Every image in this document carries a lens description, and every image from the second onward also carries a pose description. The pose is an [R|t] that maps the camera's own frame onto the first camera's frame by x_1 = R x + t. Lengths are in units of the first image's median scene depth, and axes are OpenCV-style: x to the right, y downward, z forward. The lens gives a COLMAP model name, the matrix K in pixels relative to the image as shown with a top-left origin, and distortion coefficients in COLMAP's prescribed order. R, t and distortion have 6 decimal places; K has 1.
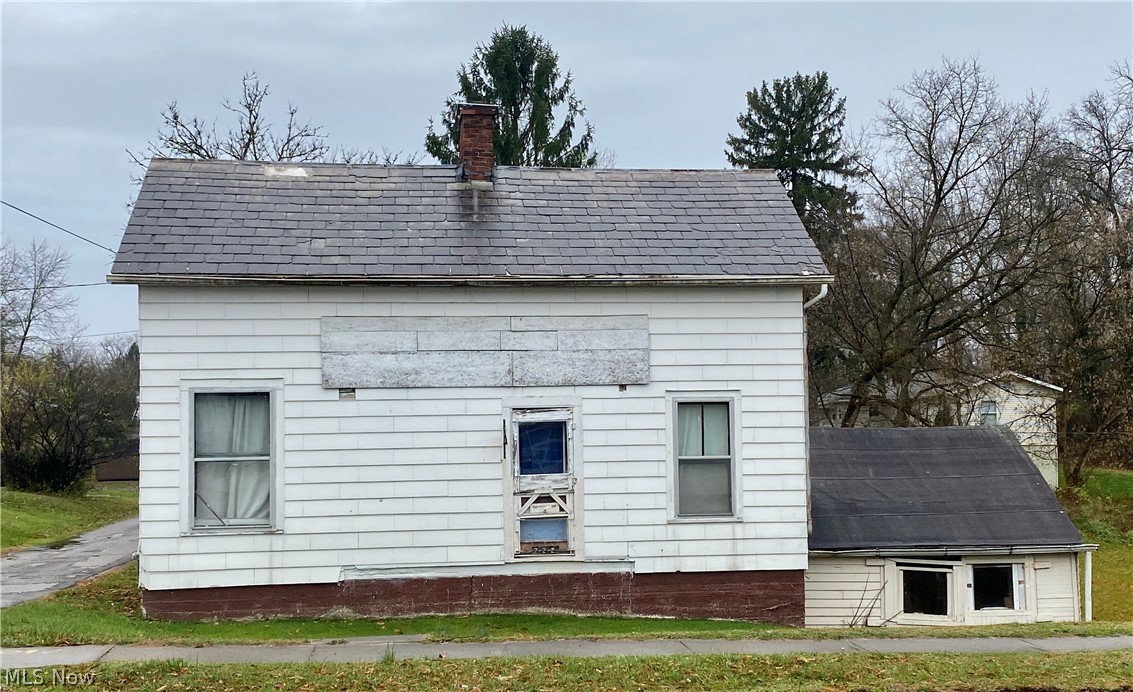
lens RADIAL K [[1466.8, 0, 569.6], [0, 1466.8, 352.4], [0, 0, 1]] dist [0.106387, 0.000000]
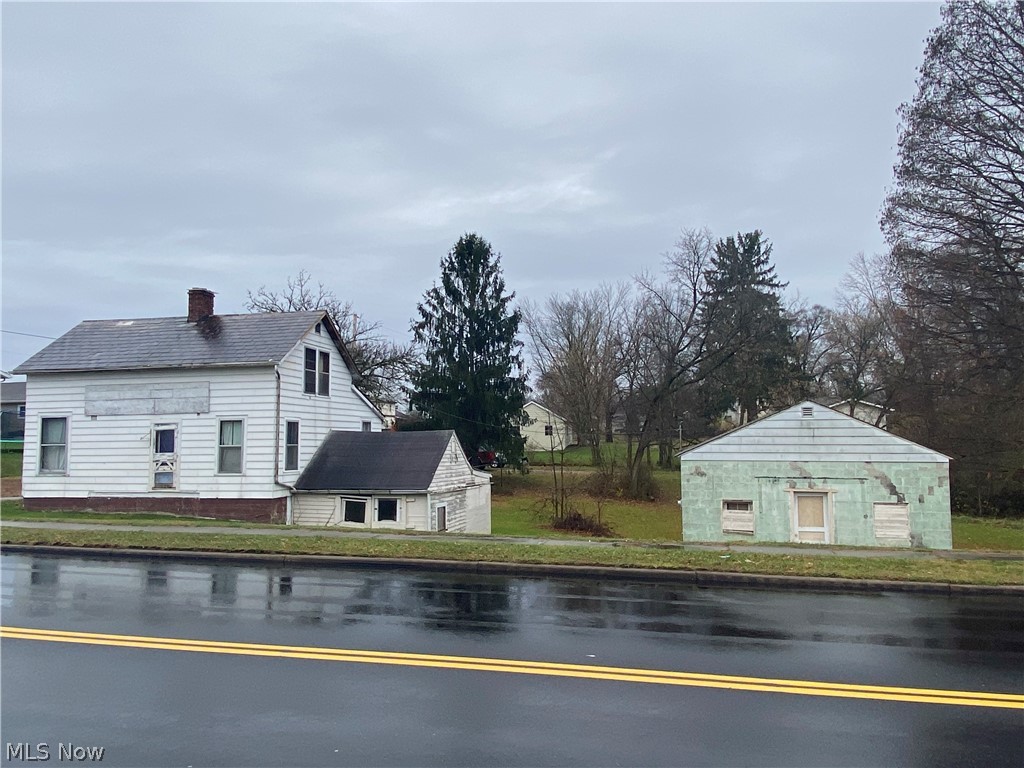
lens RADIAL K [[726.1, 0, 511.4], [0, 726.1, 376.3], [0, 0, 1]] dist [0.002644, -0.014223]
pose [[0.935215, -0.025656, -0.353150, 0.876796], [0.021832, 0.999652, -0.014810, -0.006818], [0.353407, 0.006141, 0.935449, 0.142816]]
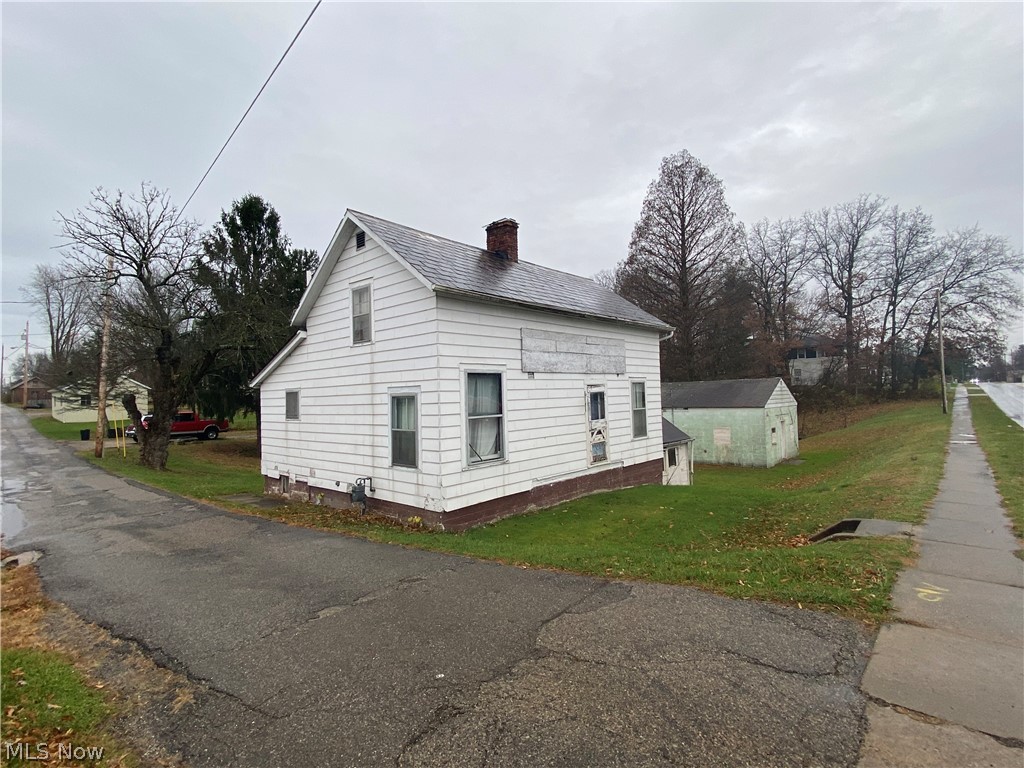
lens RADIAL K [[513.0, 0, 514.8], [0, 513.0, 374.4], [0, 0, 1]] dist [0.005221, 0.000091]
pose [[0.762979, 0.020963, 0.646083, -0.531122], [-0.031537, 0.999491, 0.004814, 0.024354], [-0.645653, -0.024049, 0.763252, 0.561412]]
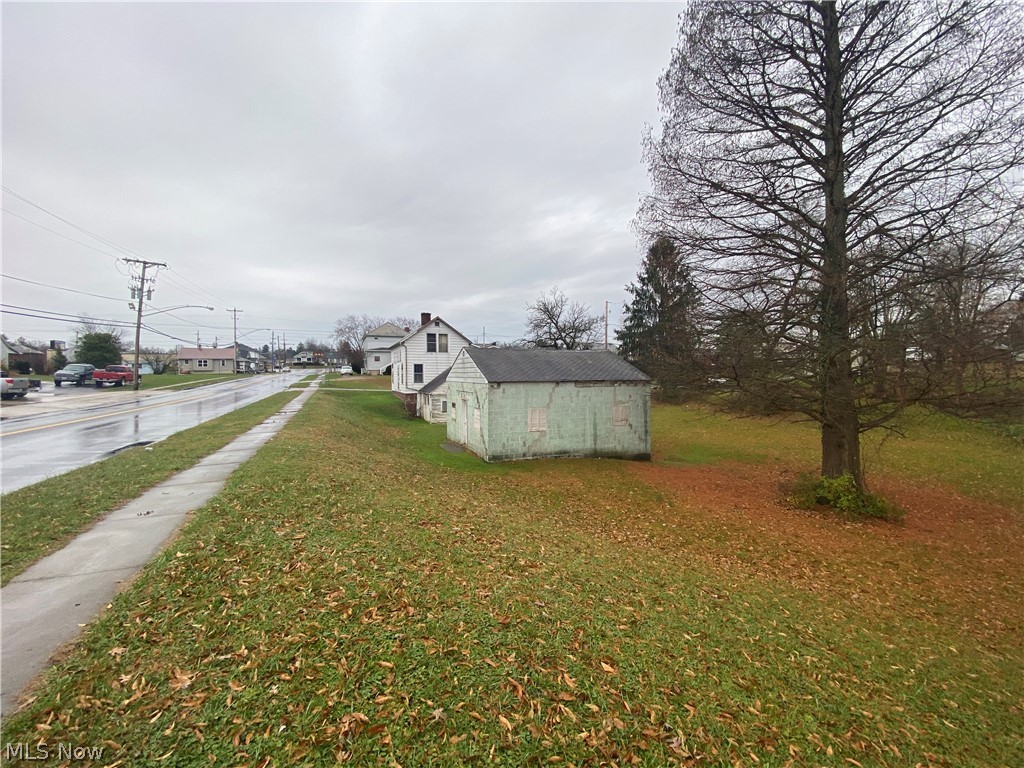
lens RADIAL K [[406.2, 0, 518.1], [0, 406.2, 380.5], [0, 0, 1]] dist [-0.024590, -0.000583]
pose [[0.287186, 0.026148, -0.957518, 1.791783], [0.076109, 0.995844, 0.050022, 0.053883], [0.954846, -0.087241, 0.284002, 0.997502]]
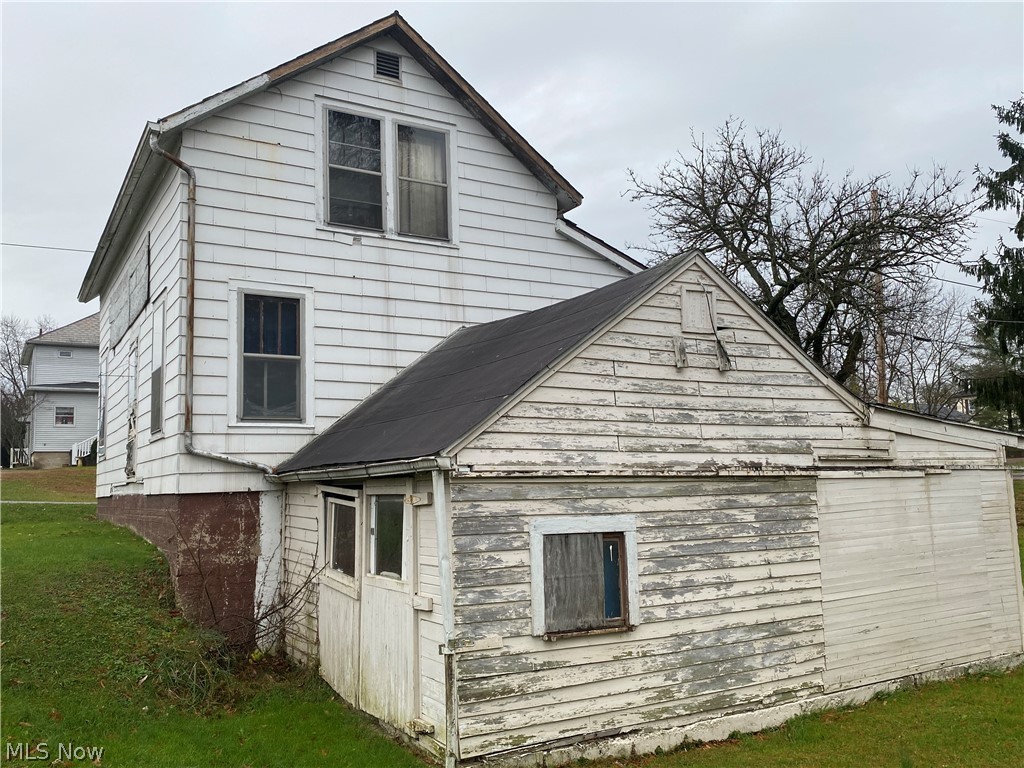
lens RADIAL K [[867.2, 0, 506.1], [0, 867.2, 388.4], [0, 0, 1]] dist [0.027210, -0.035322]
pose [[0.391364, -0.097557, -0.915050, 0.673558], [0.091556, 0.993559, -0.066769, 0.140798], [0.915670, -0.057647, 0.397776, 1.001039]]
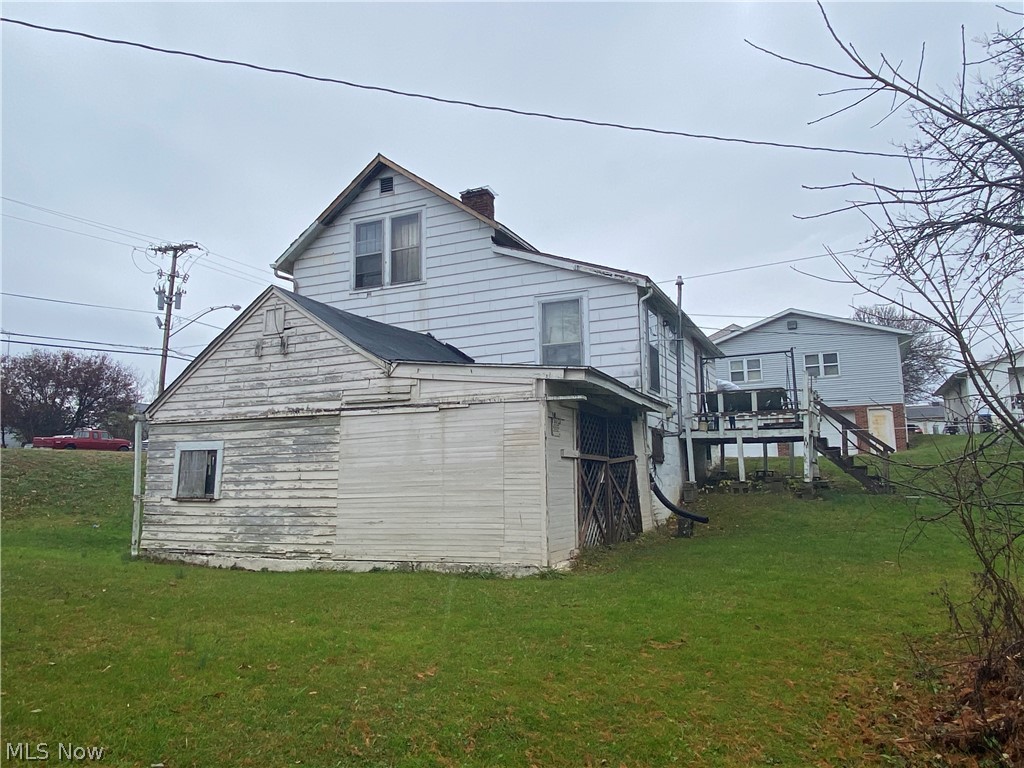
lens RADIAL K [[709.8, 0, 509.7], [0, 709.8, 381.8], [0, 0, 1]] dist [0.043508, -0.008281]
pose [[-0.528950, -0.089939, -0.843874, 0.710792], [0.089628, 0.982887, -0.160935, 0.234724], [0.843907, -0.160761, -0.511837, 1.646241]]
